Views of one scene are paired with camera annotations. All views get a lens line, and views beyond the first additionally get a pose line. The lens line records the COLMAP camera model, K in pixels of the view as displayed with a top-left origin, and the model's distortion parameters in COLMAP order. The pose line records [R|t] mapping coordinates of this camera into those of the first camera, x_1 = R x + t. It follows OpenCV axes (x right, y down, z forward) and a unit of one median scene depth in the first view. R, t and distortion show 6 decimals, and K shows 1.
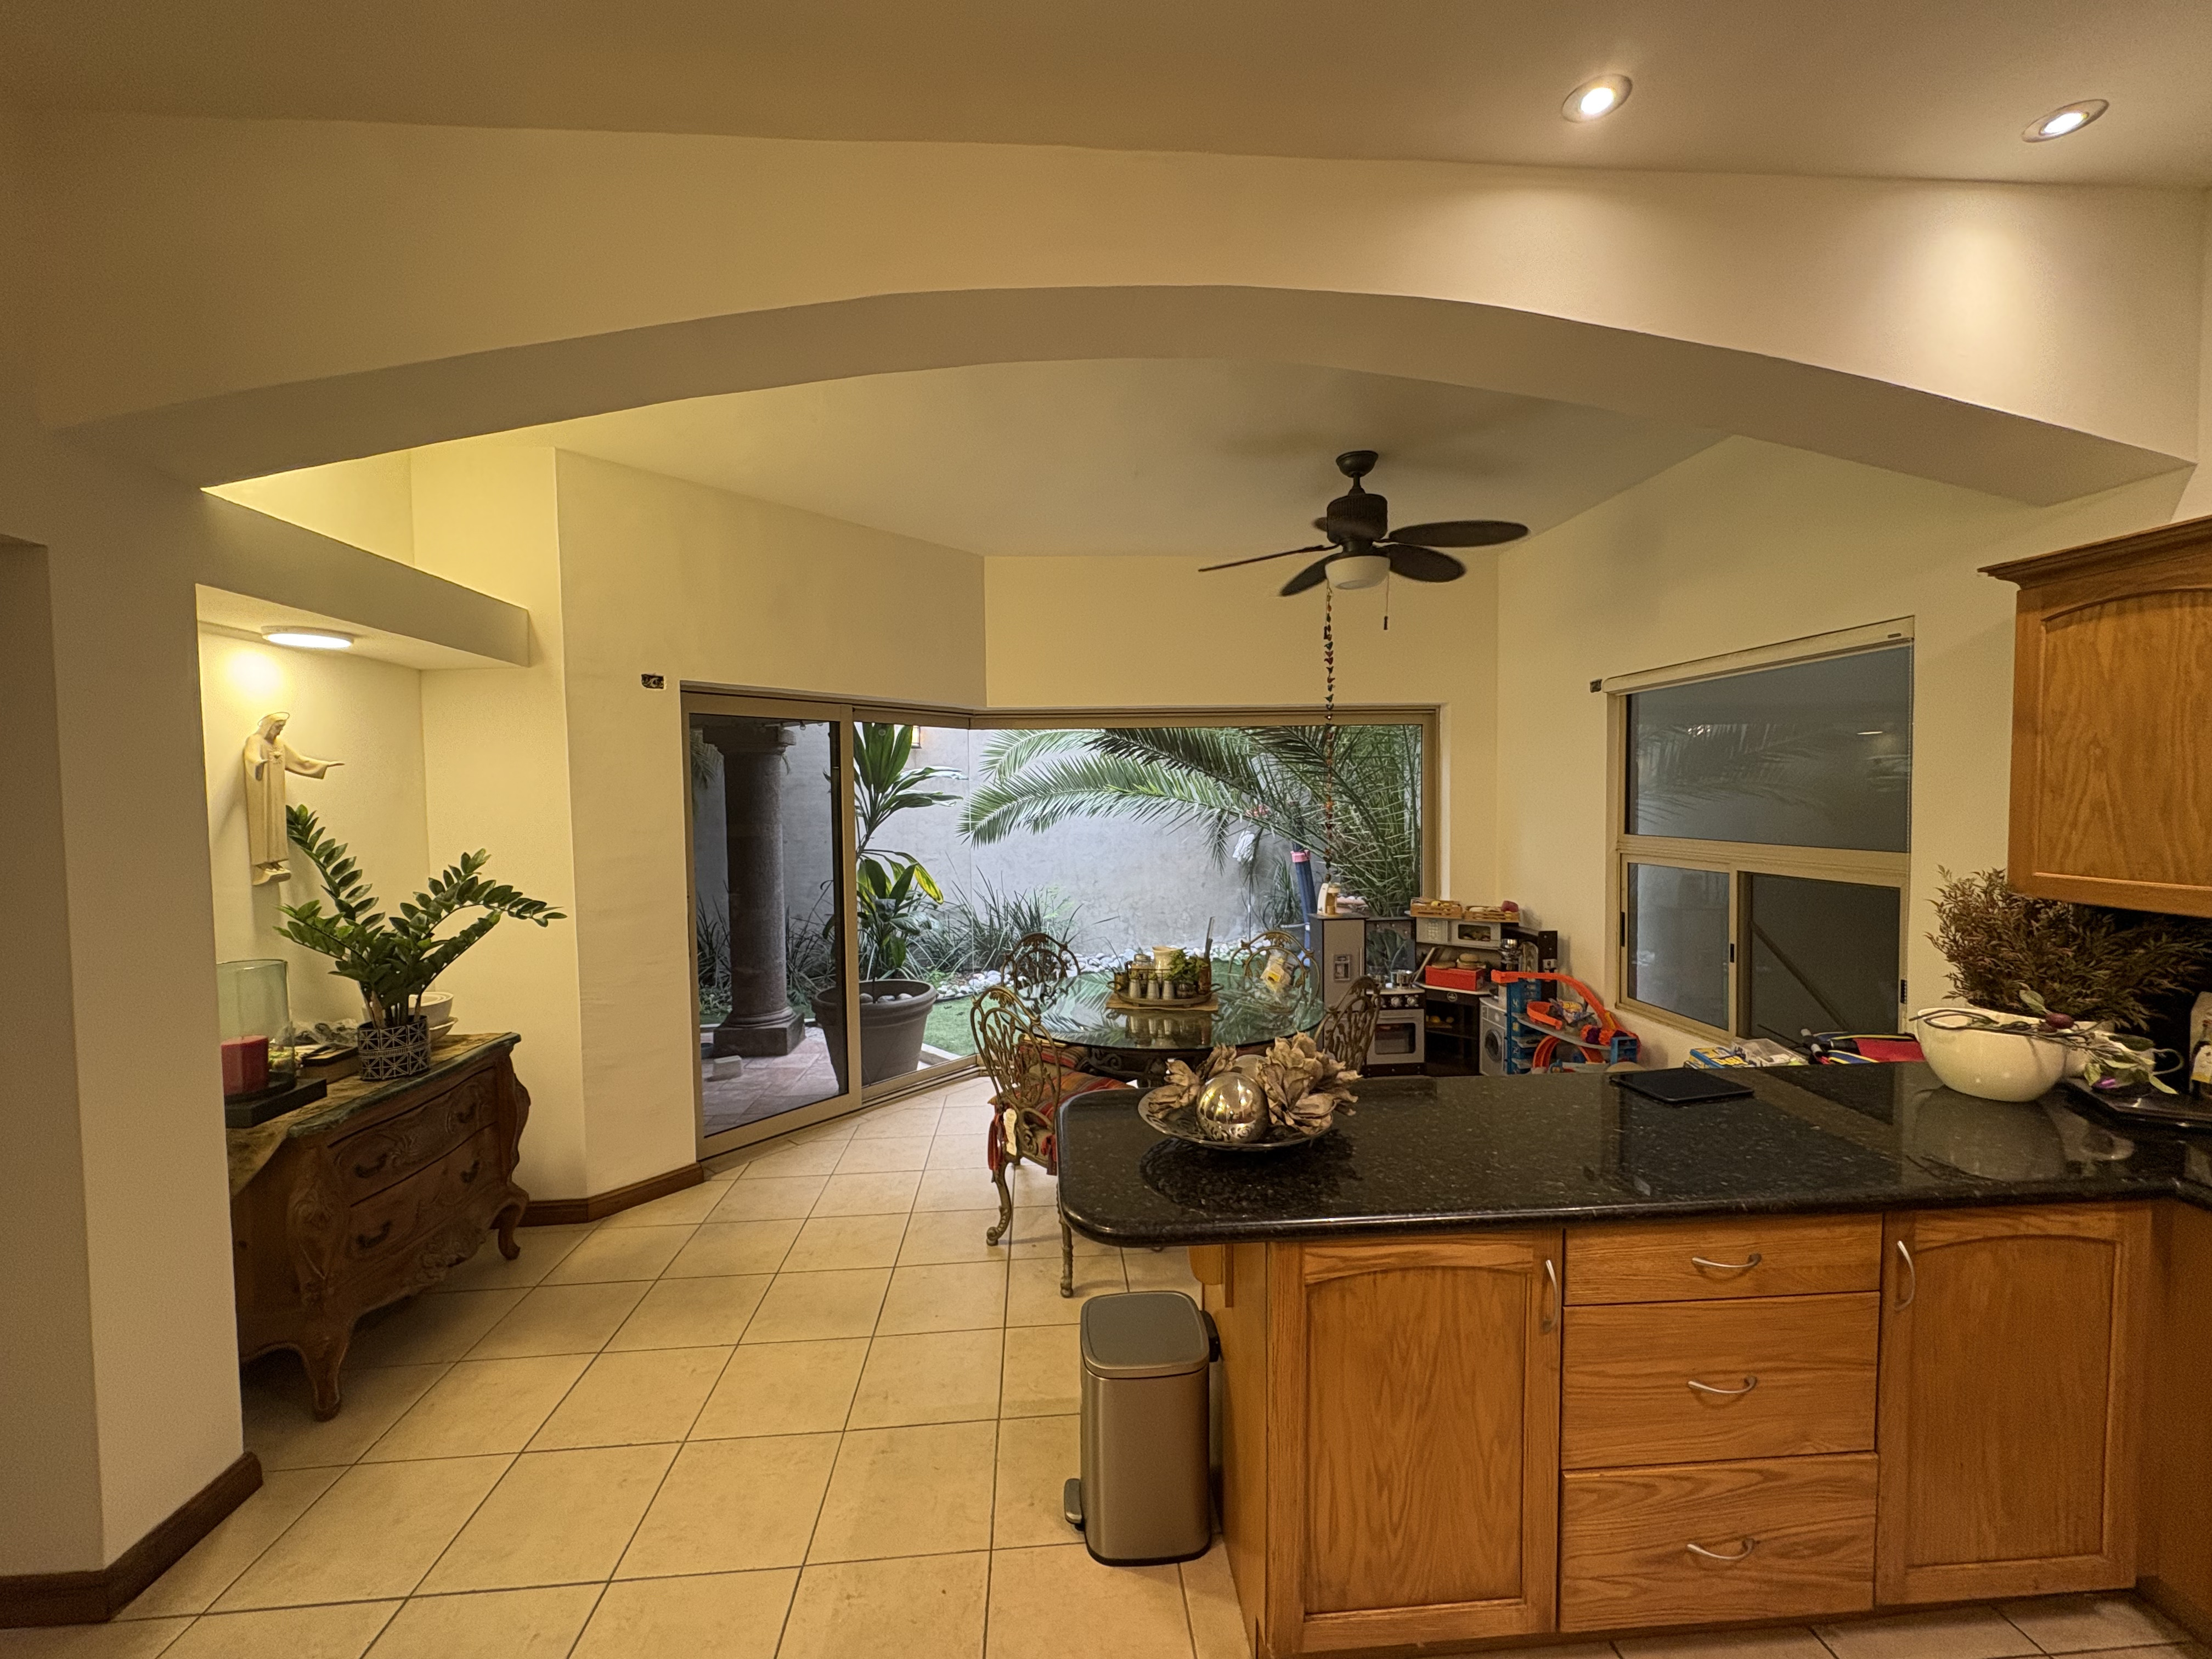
lens RADIAL K [[884.3, 0, 1112.1], [0, 884.3, 829.6], [0, 0, 1]] dist [0.001111, 0.000141]
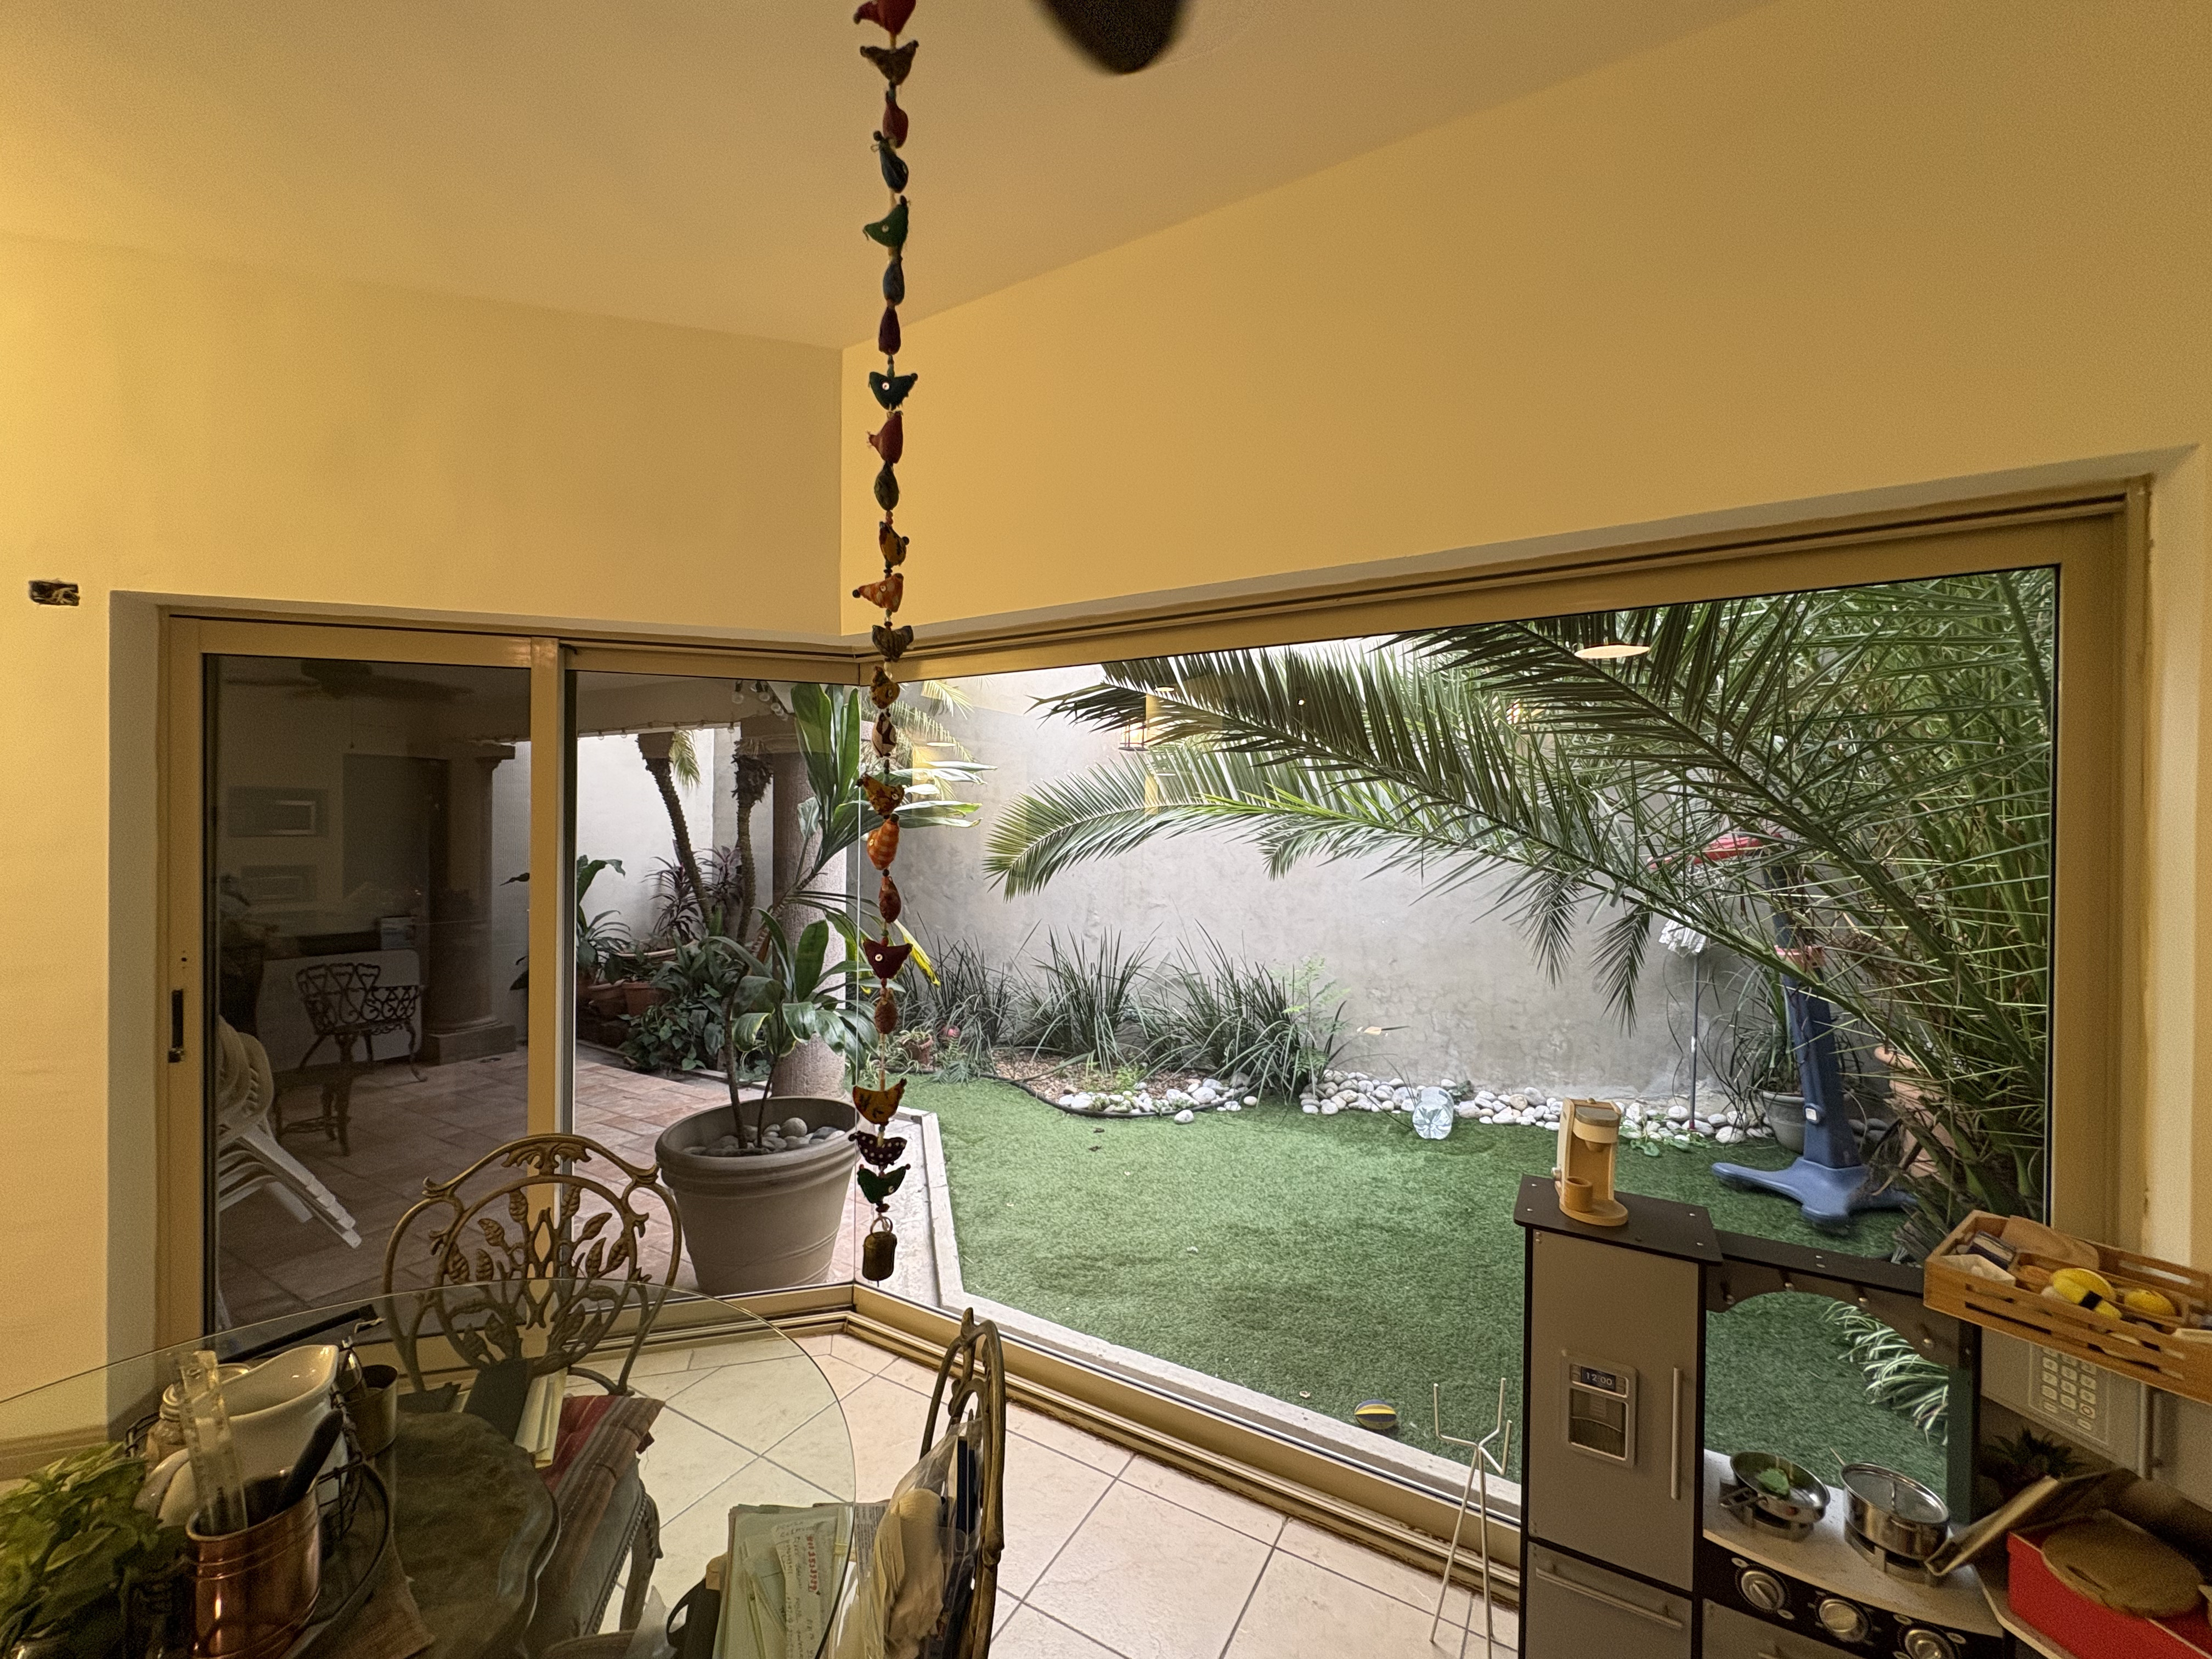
lens RADIAL K [[884.3, 0, 1112.9], [0, 884.3, 828.7], [0, 0, 1]] dist [0.001111, 0.000141]
pose [[0.825424, 0.018016, -0.564226, 0.349157], [-0.038176, 0.998984, -0.023949, -0.021593], [0.563221, 0.041308, 0.825273, 0.809291]]
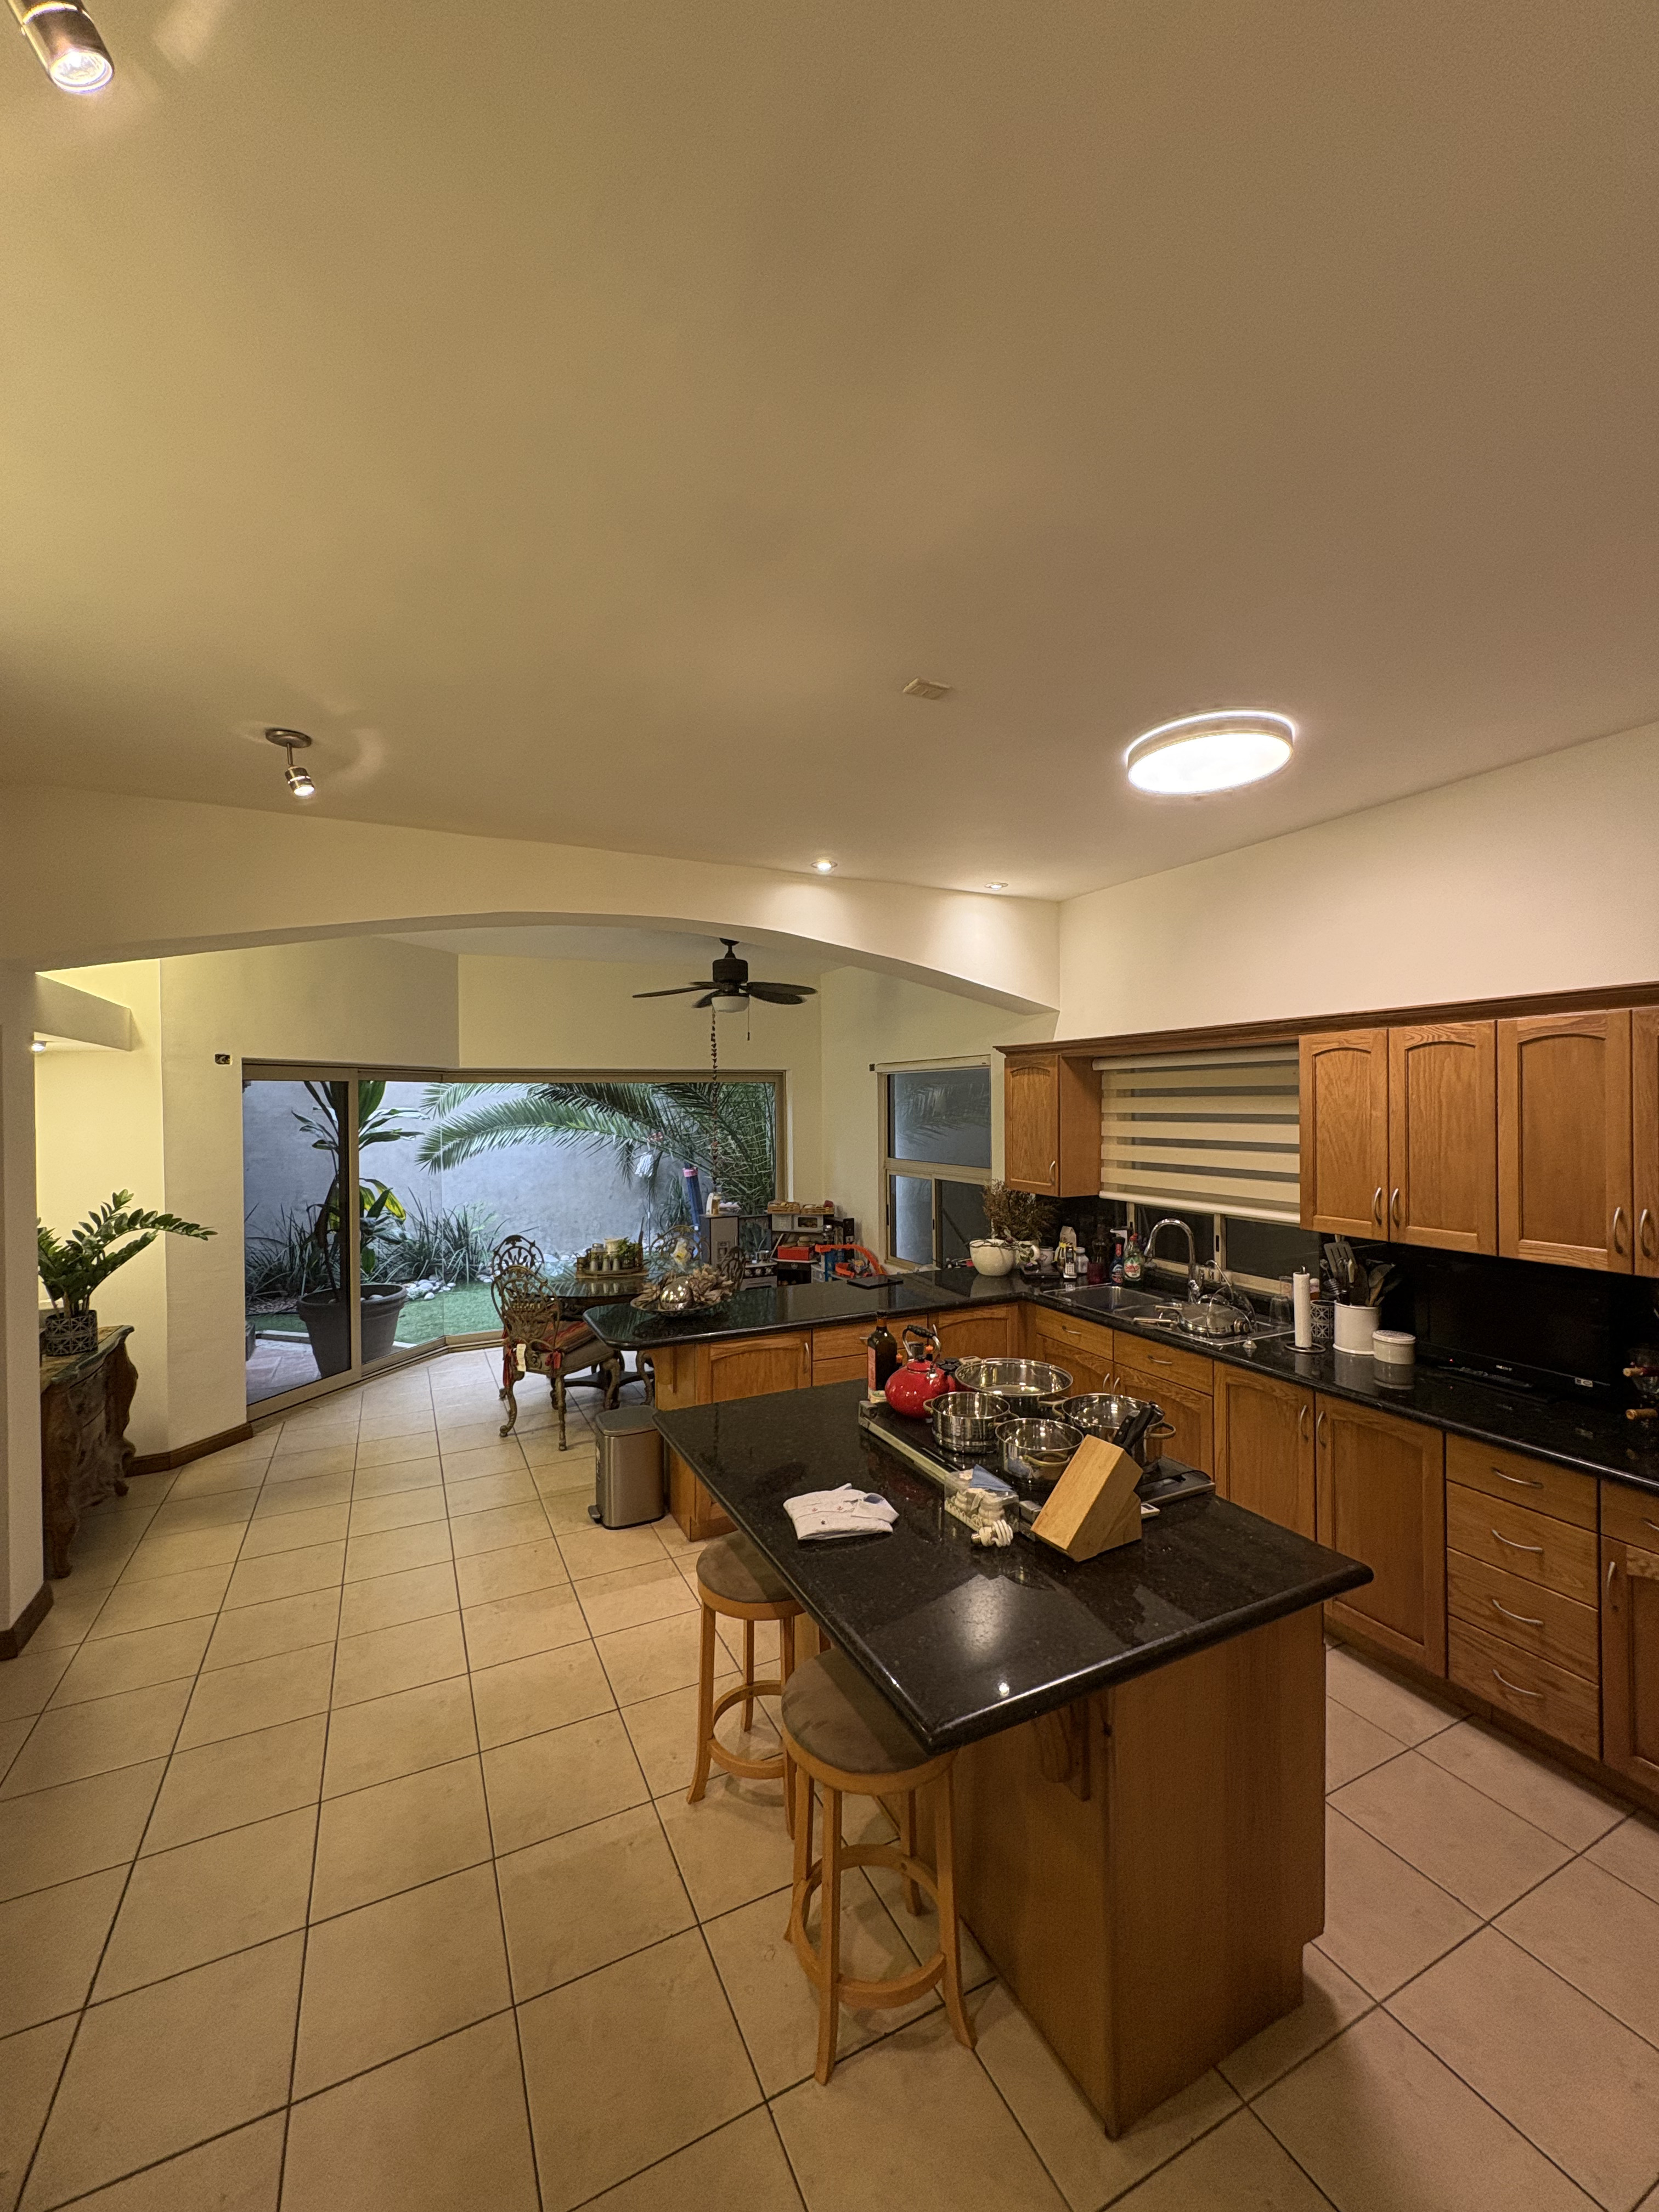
lens RADIAL K [[884.3, 0, 824.6], [0, 884.3, 1102.9], [0, 0, 1]] dist [0.001111, 0.000141]
pose [[0.931745, 0.003212, 0.363098, -0.136500], [0.011797, 0.999165, -0.039112, -0.034156], [-0.362921, 0.040726, 0.930930, -0.511973]]
